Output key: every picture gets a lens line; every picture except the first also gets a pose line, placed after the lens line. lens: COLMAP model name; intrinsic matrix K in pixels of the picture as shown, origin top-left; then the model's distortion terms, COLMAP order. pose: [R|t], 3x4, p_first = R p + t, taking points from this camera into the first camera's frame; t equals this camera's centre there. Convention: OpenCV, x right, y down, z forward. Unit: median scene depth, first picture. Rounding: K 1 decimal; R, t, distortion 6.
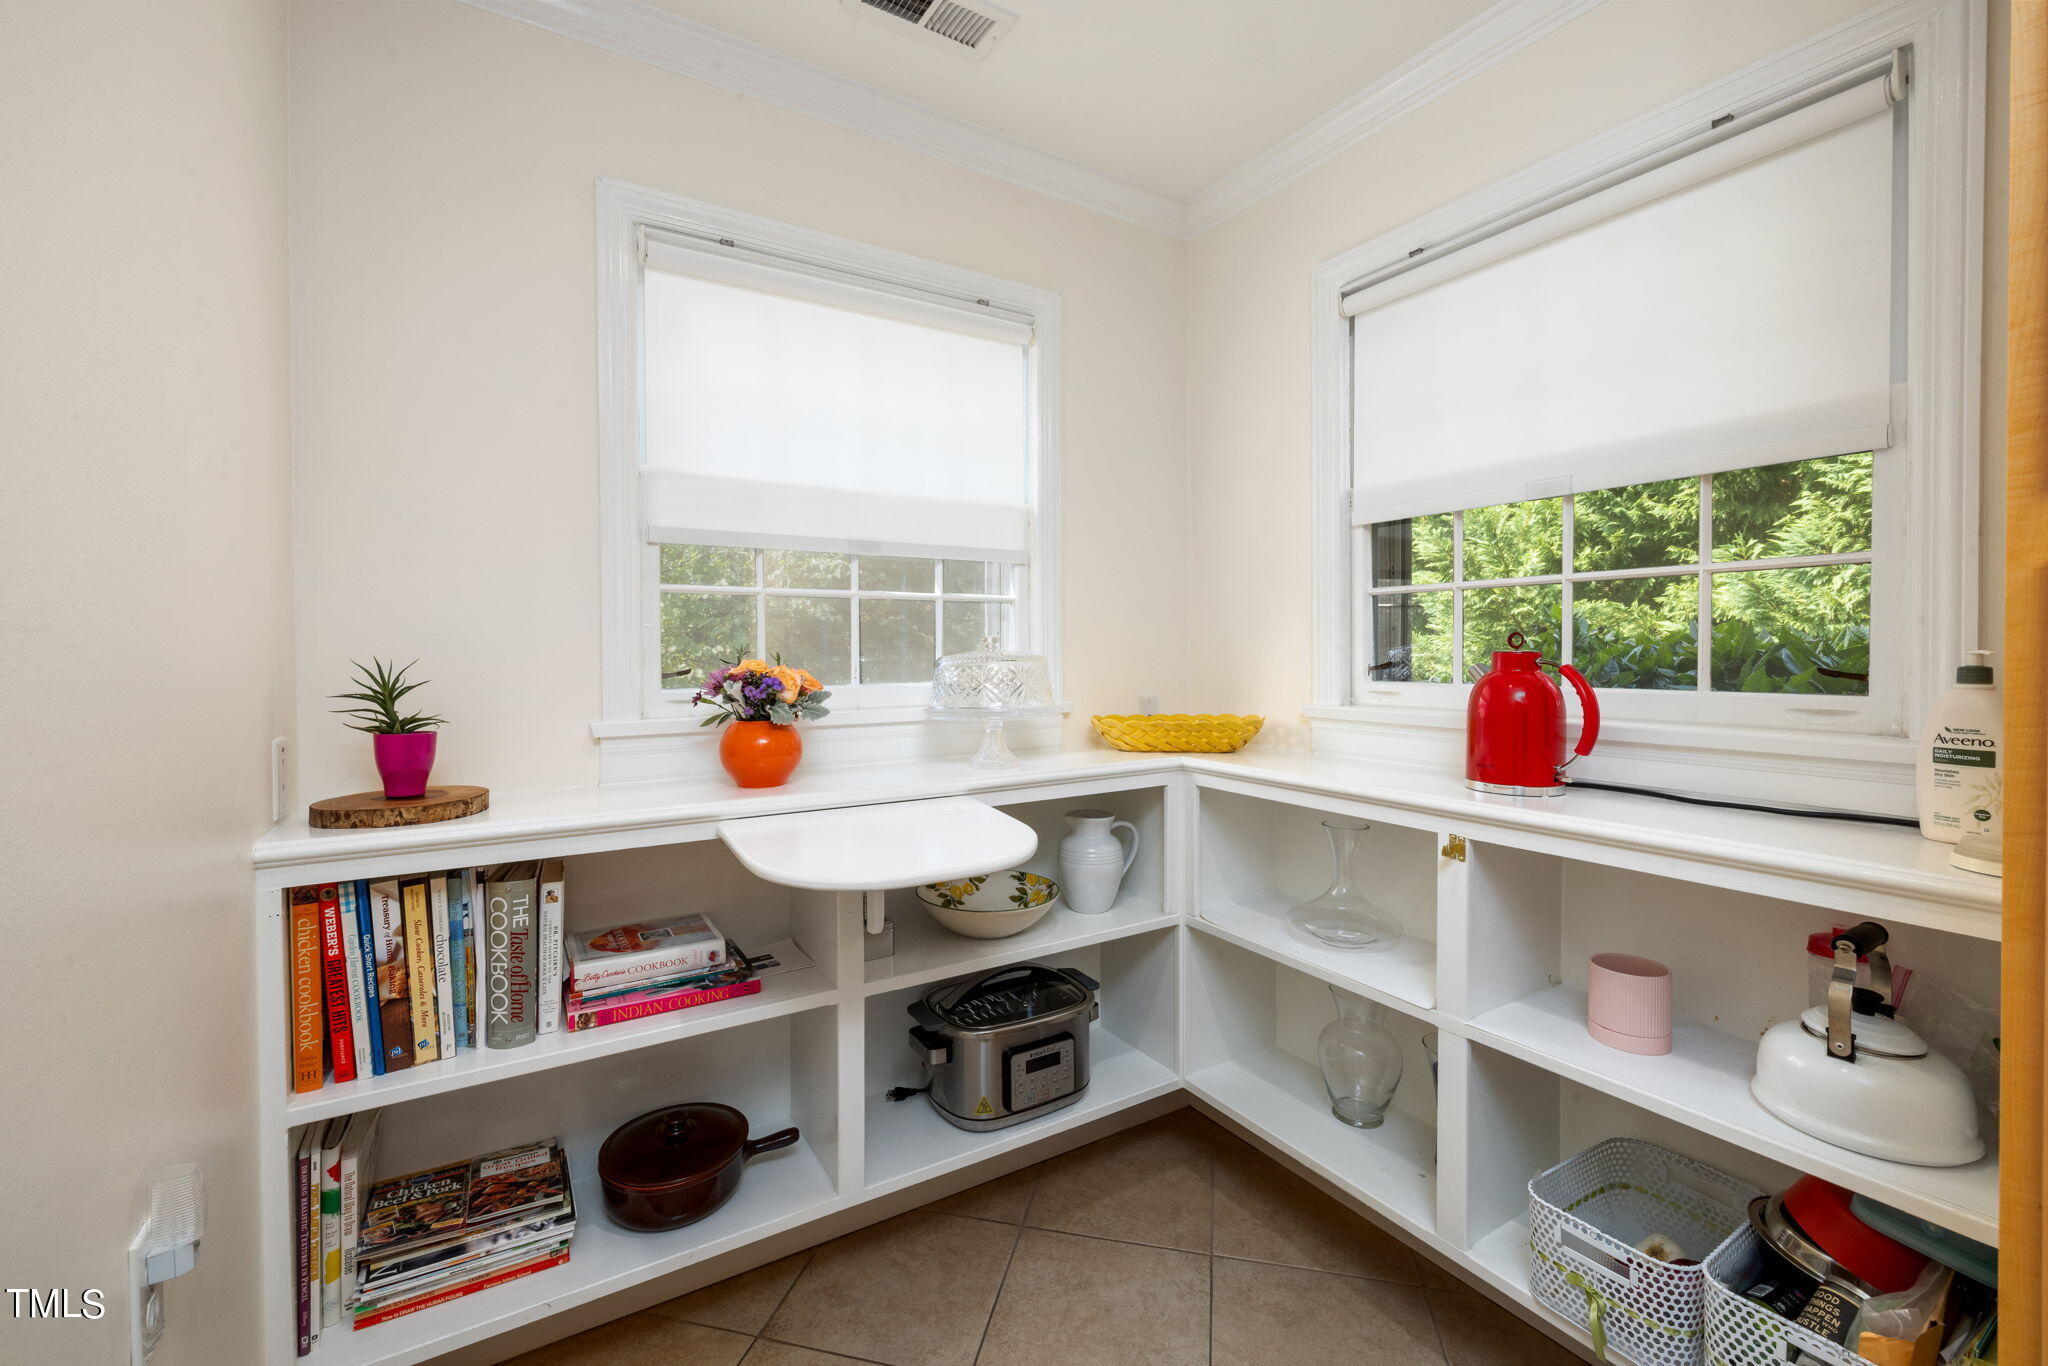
lens RADIAL K [[857.0, 0, 1016.6], [0, 857.0, 673.9], [0, 0, 1]] dist [0.000647, -0.000336]
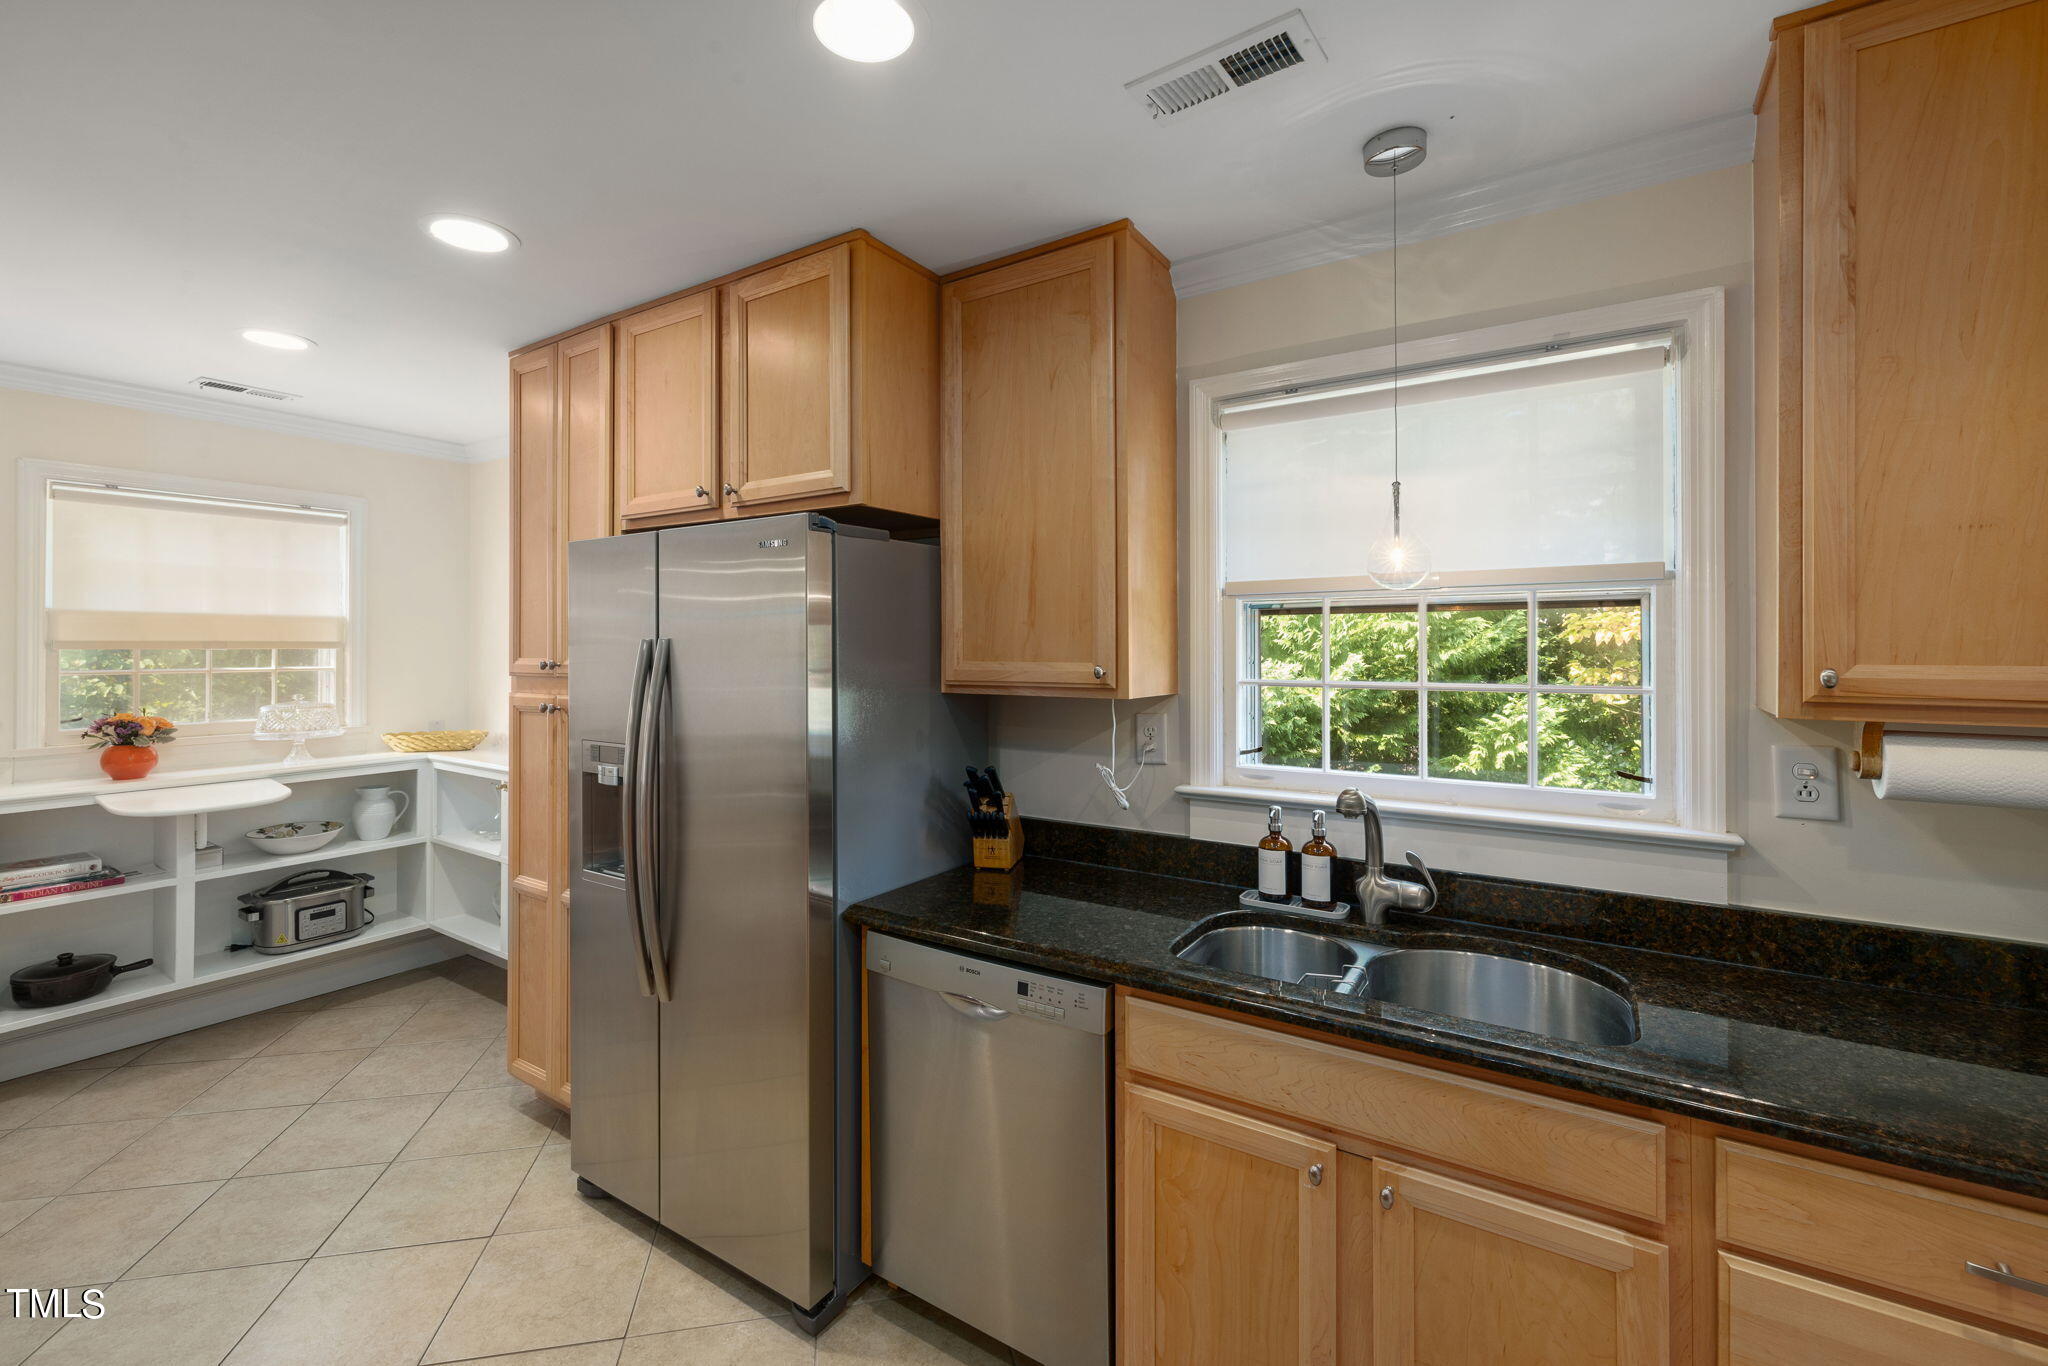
lens RADIAL K [[866.0, 0, 996.3], [0, 866.0, 650.6], [0, 0, 1]] dist [-0.001124, 0.000018]
pose [[0.905361, 0.009037, 0.424546, 0.586311], [-0.001720, 0.999843, -0.017614, -0.115329], [-0.424639, 0.015216, 0.905235, -1.462295]]
